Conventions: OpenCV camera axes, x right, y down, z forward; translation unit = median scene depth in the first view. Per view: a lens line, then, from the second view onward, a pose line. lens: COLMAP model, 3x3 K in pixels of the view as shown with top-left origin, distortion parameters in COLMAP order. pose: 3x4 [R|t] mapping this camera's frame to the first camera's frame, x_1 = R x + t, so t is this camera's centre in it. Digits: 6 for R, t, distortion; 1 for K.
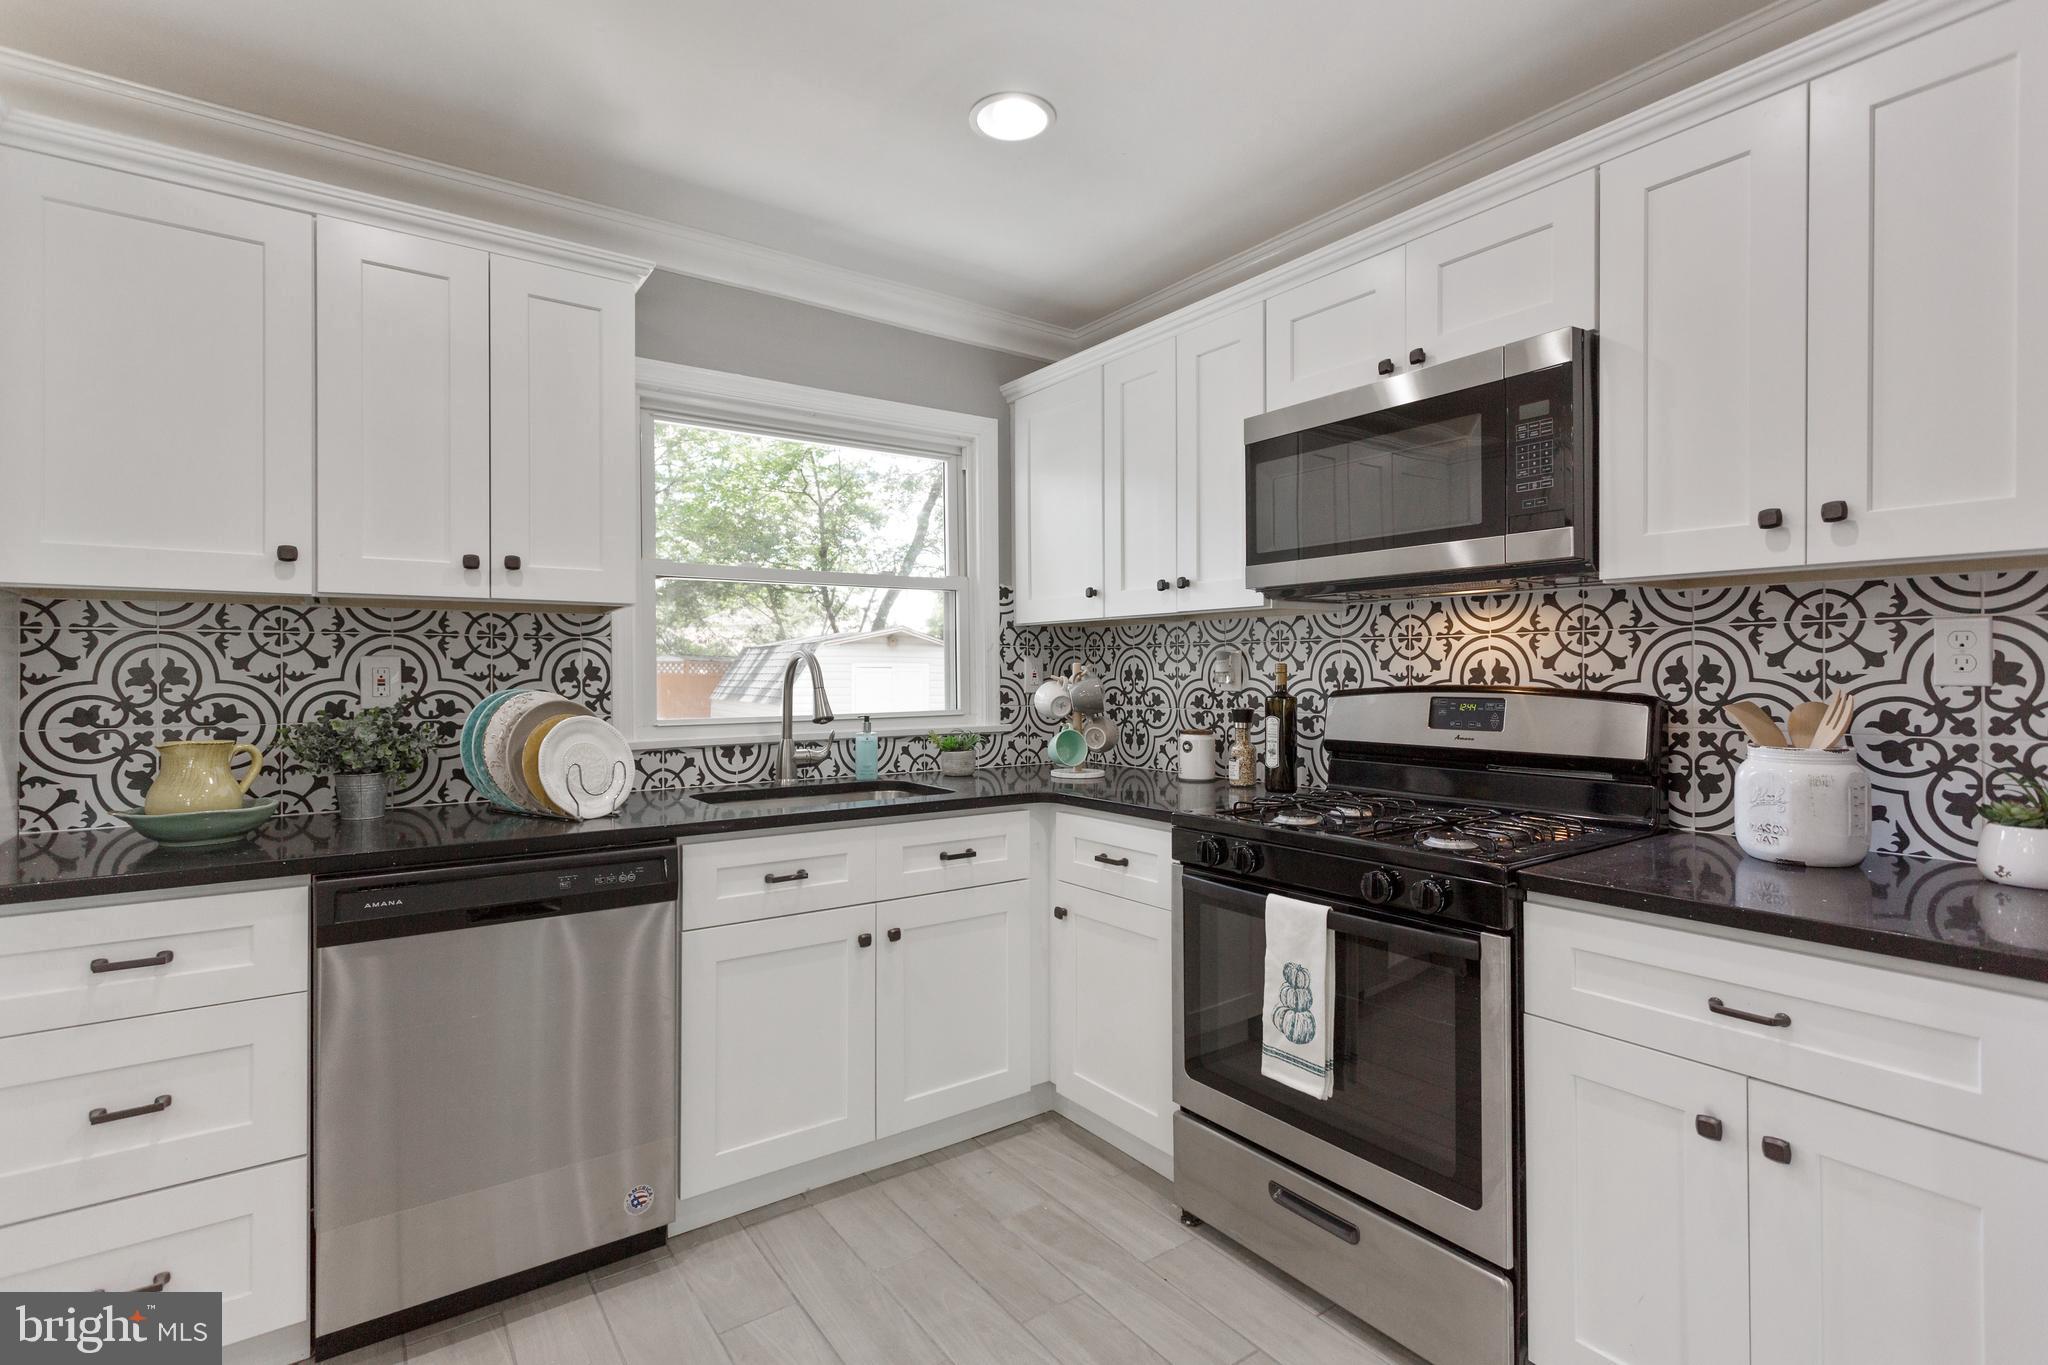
lens RADIAL K [[964.8, 0, 1020.6], [0, 964.8, 672.3], [0, 0, 1]] dist [-0.000007, 0.004775]
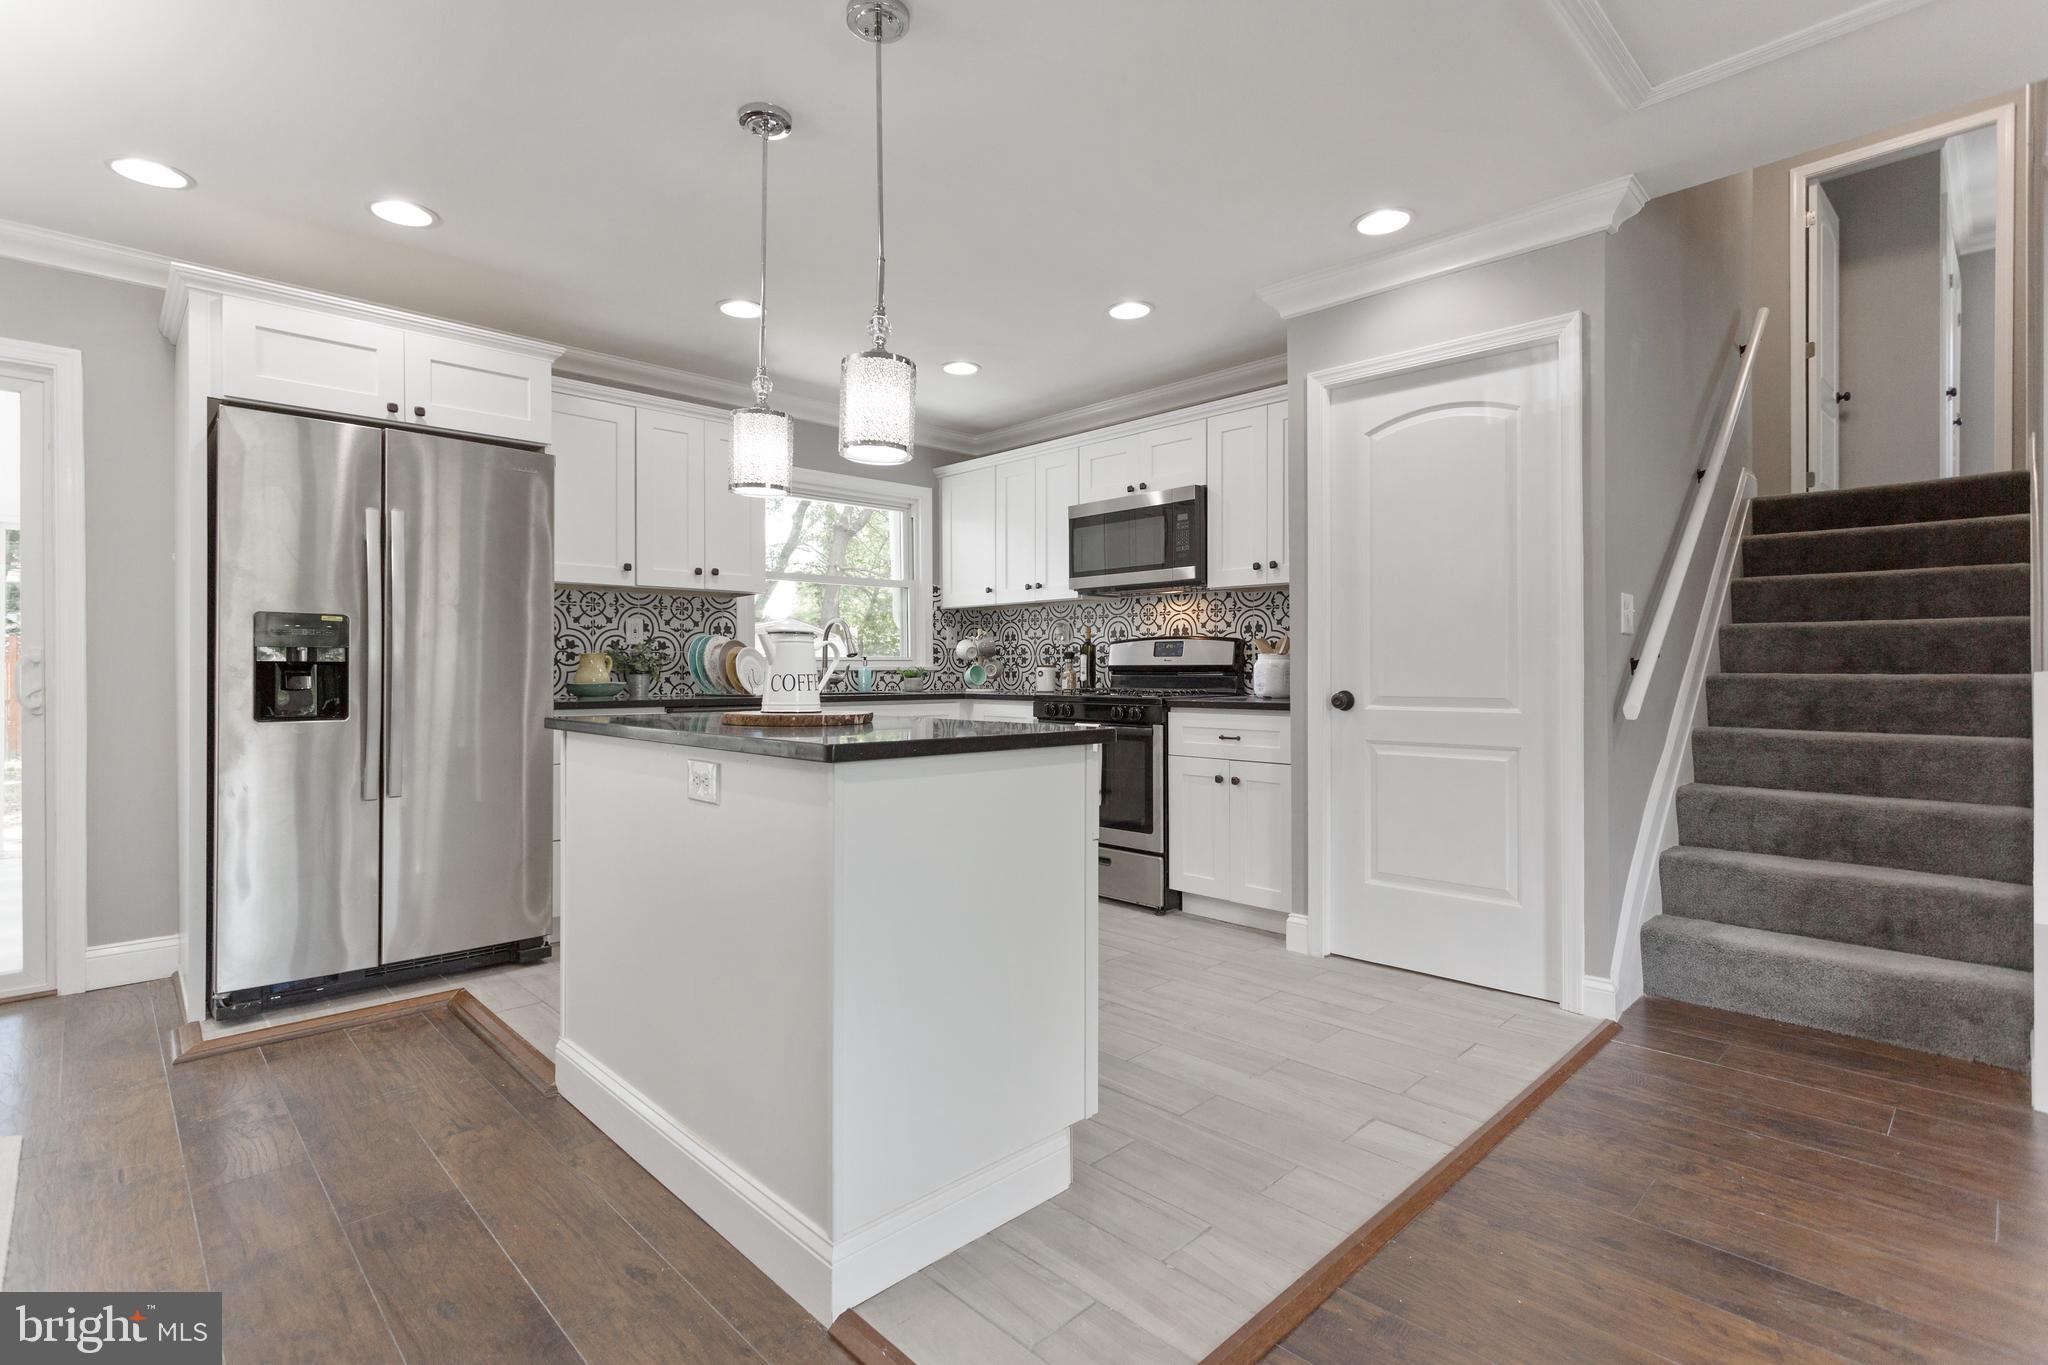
lens RADIAL K [[964.8, 0, 1020.6], [0, 964.8, 672.3], [0, 0, 1]] dist [-0.000007, 0.004775]
pose [[0.988855, 0.001198, 0.148879, -0.179282], [-0.001707, 0.999993, 0.003295, 0.085775], [-0.148874, -0.003513, 0.988850, -1.048550]]
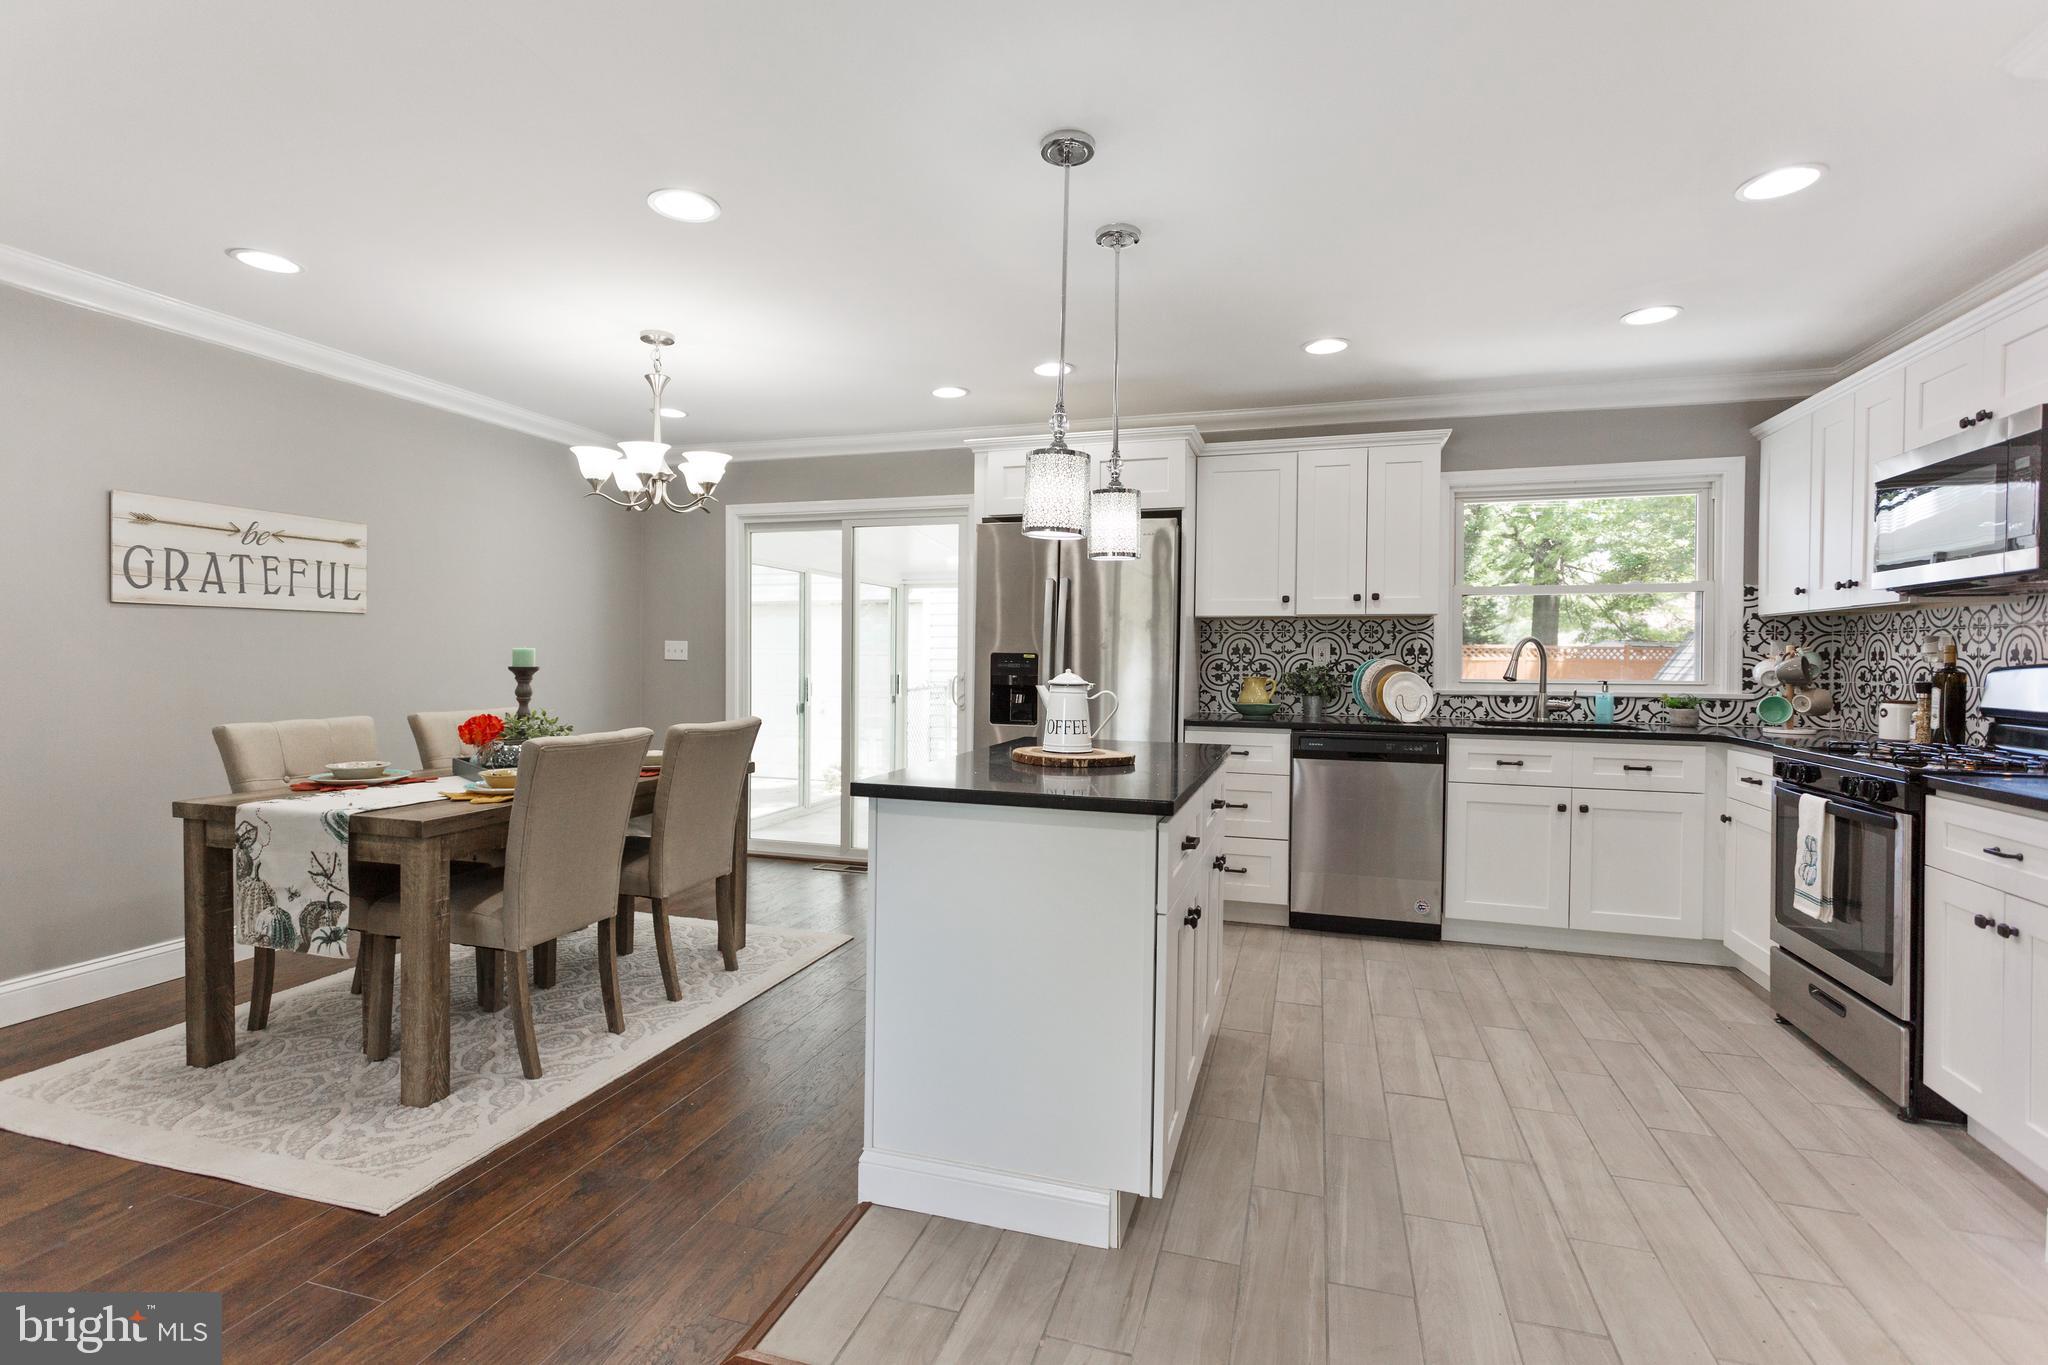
lens RADIAL K [[964.8, 0, 1020.6], [0, 964.8, 672.3], [0, 0, 1]] dist [-0.000007, 0.004775]
pose [[0.604647, 0.020757, -0.796223, 0.616285], [-0.009222, 0.999776, 0.019061, 0.014498], [0.796440, -0.004182, 0.604703, -0.795260]]
